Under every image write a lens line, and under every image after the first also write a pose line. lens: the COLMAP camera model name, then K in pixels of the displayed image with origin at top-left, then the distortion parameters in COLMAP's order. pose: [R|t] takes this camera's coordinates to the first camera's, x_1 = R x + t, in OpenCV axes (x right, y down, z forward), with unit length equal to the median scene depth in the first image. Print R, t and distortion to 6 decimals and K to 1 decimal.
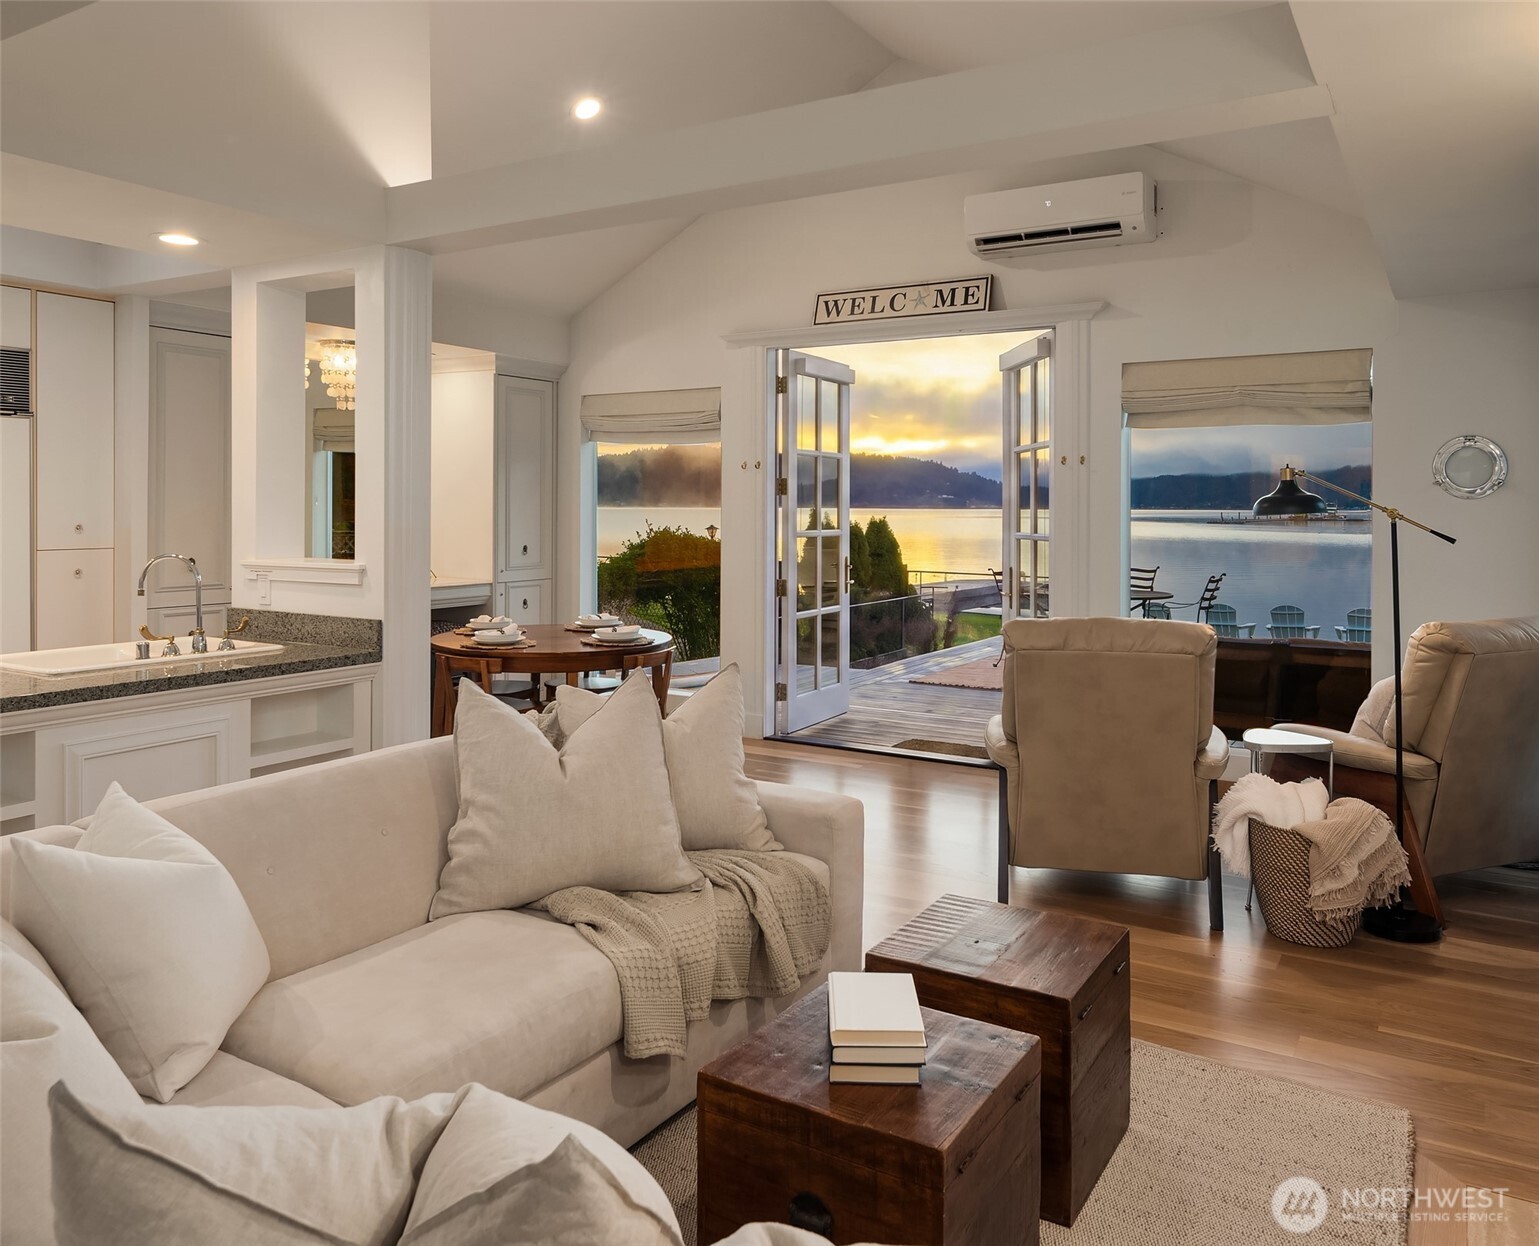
lens RADIAL K [[1169.9, 0, 769.9], [0, 1169.9, 583.3], [0, 0, 1]] dist [0.002902, 0.000278]
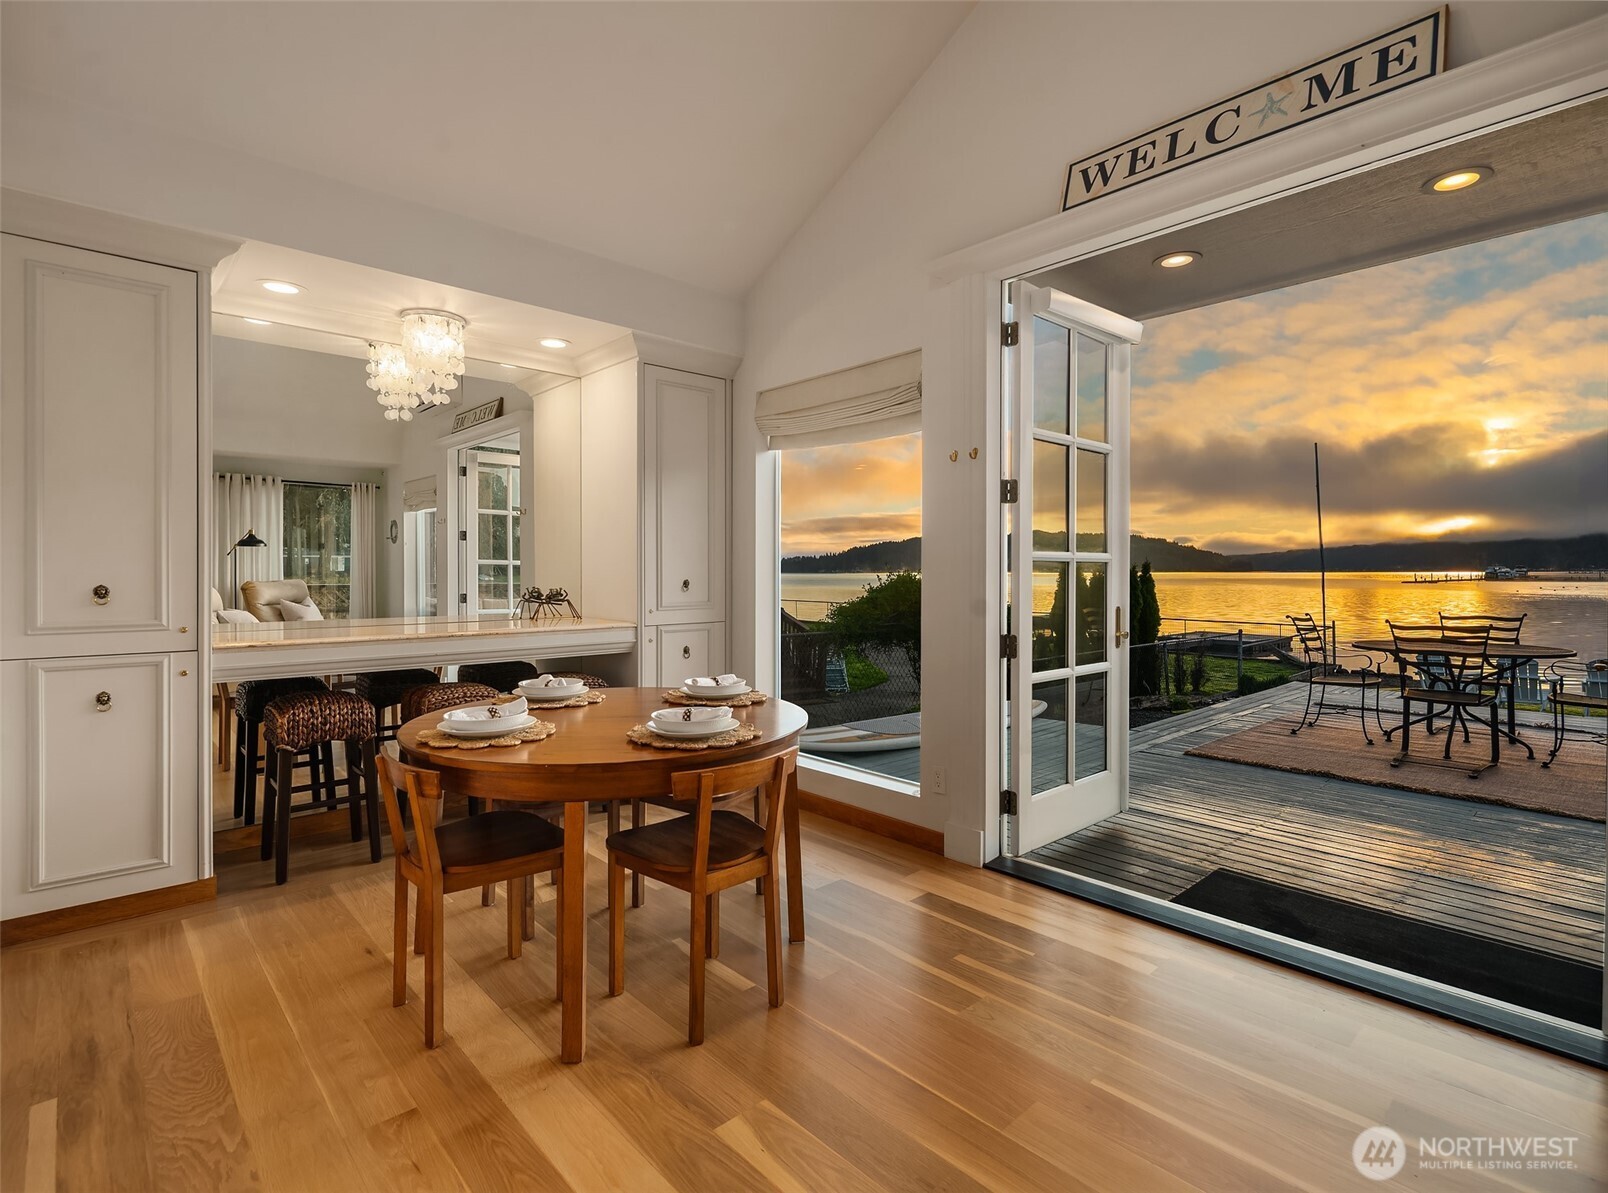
lens RADIAL K [[781.5, 0, 804.0], [0, 781.5, 581.1], [0, 0, 1]] dist [-0.000863, -0.001040]
pose [[0.961121, -0.004169, -0.276095, 0.020430], [-0.011538, 0.998406, -0.055243, -0.003163], [0.275886, 0.056280, 0.959541, 0.616671]]
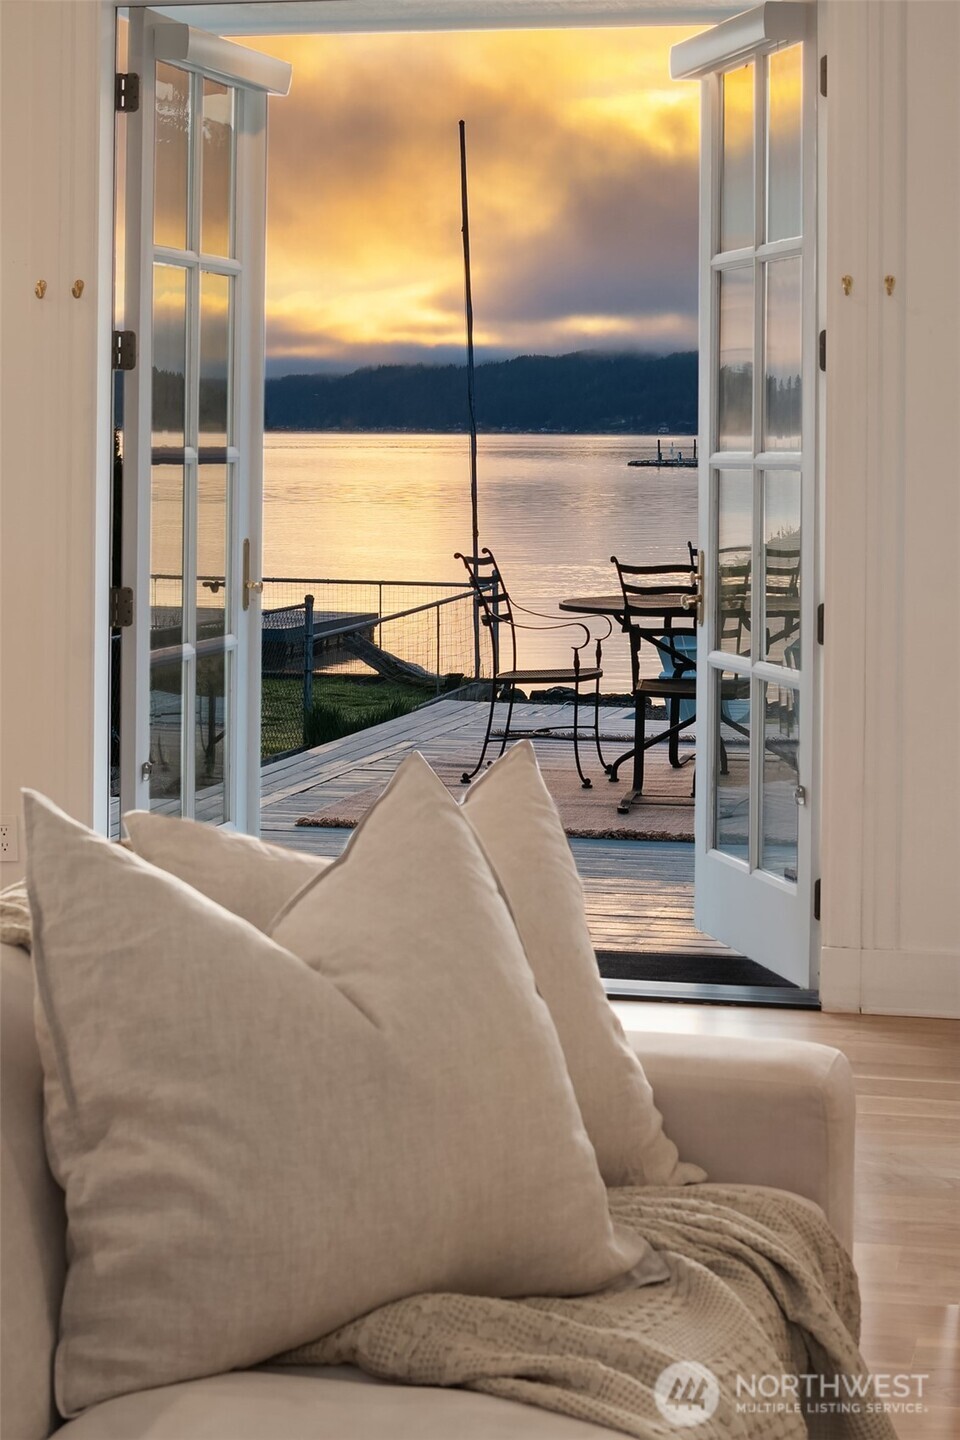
lens RADIAL K [[2788.0, 0, 480.0], [0, 2788.0, 720.0], [0, 0, 1]] dist [-0.098303, -0.230014]
pose [[0.949059, -0.031391, 0.313531, -0.205224], [0.019607, 0.998980, 0.040669, 0.012655], [-0.314488, -0.032450, 0.948707, 0.051385]]
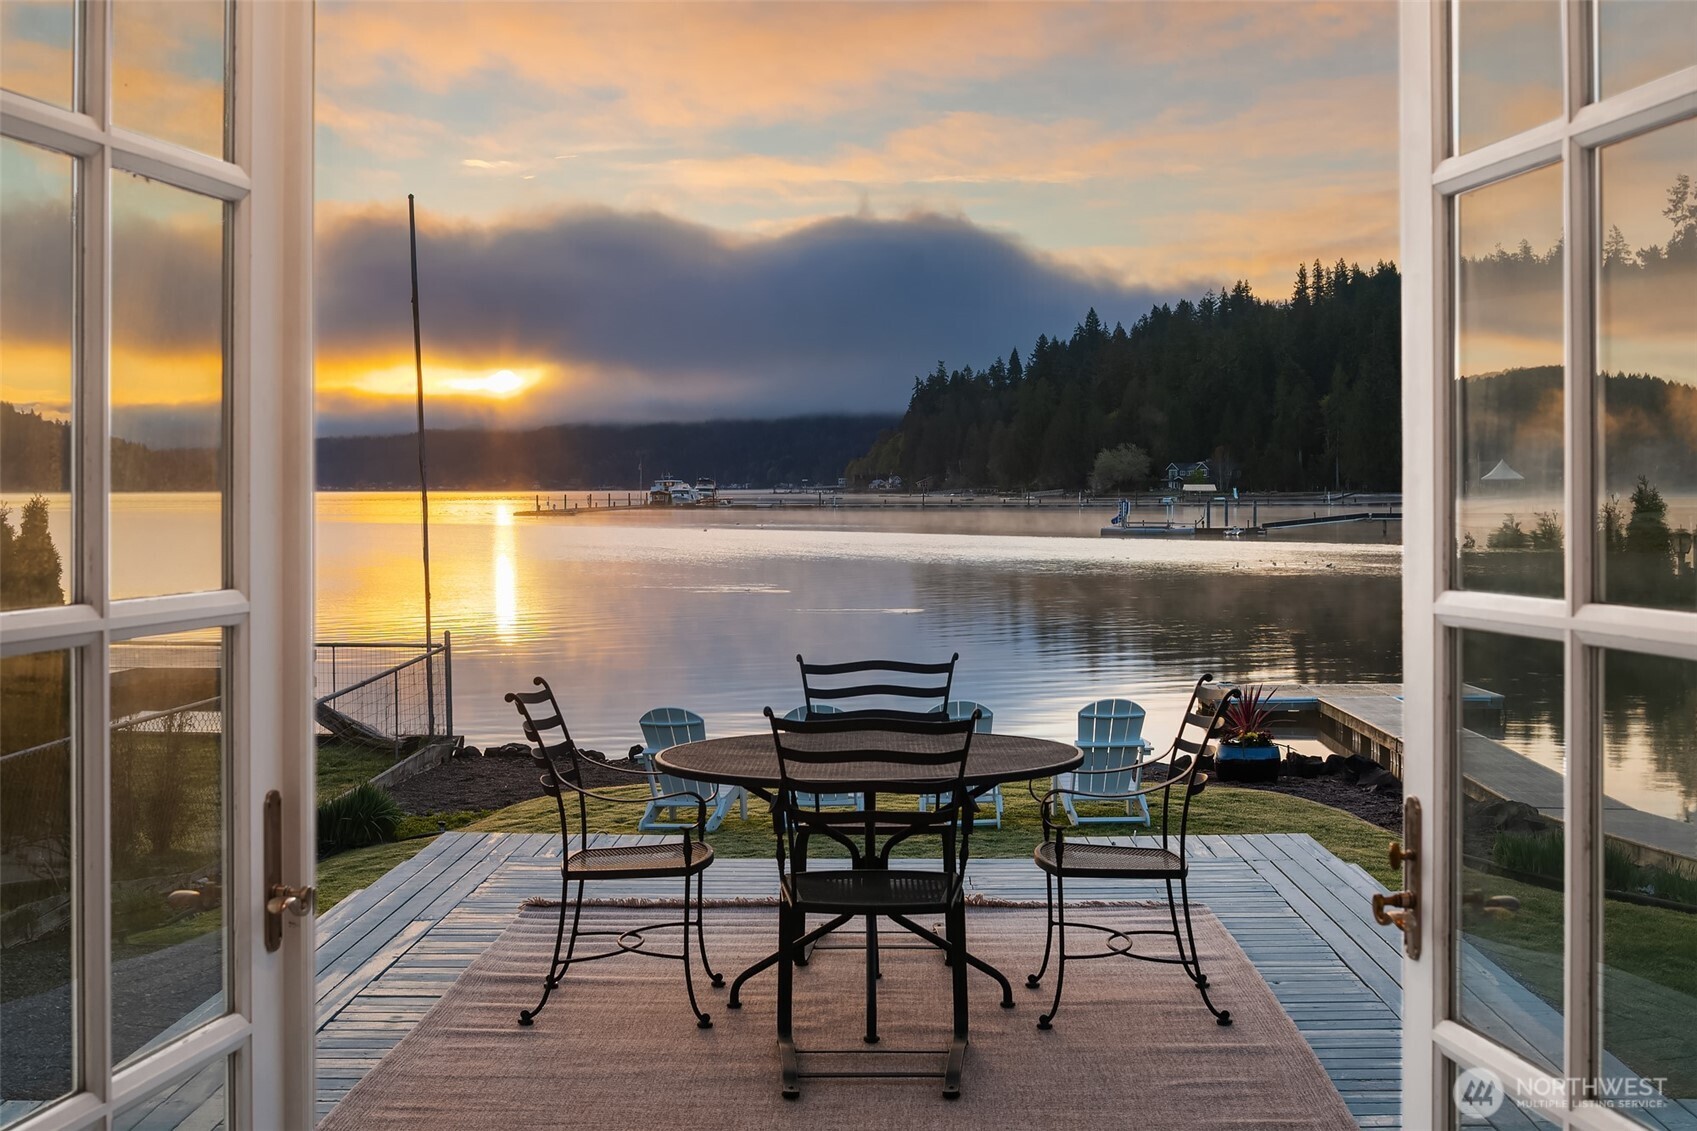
lens RADIAL K [[2166.0, 0, 848.5], [0, 2166.0, 565.5], [0, 0, 1]] dist [-0.107920, 0.018980]
pose [[0.862394, -0.023464, 0.505693, -0.015138], [0.038891, 0.999044, -0.019967, -0.050260], [-0.504741, 0.036887, 0.862482, 0.819618]]
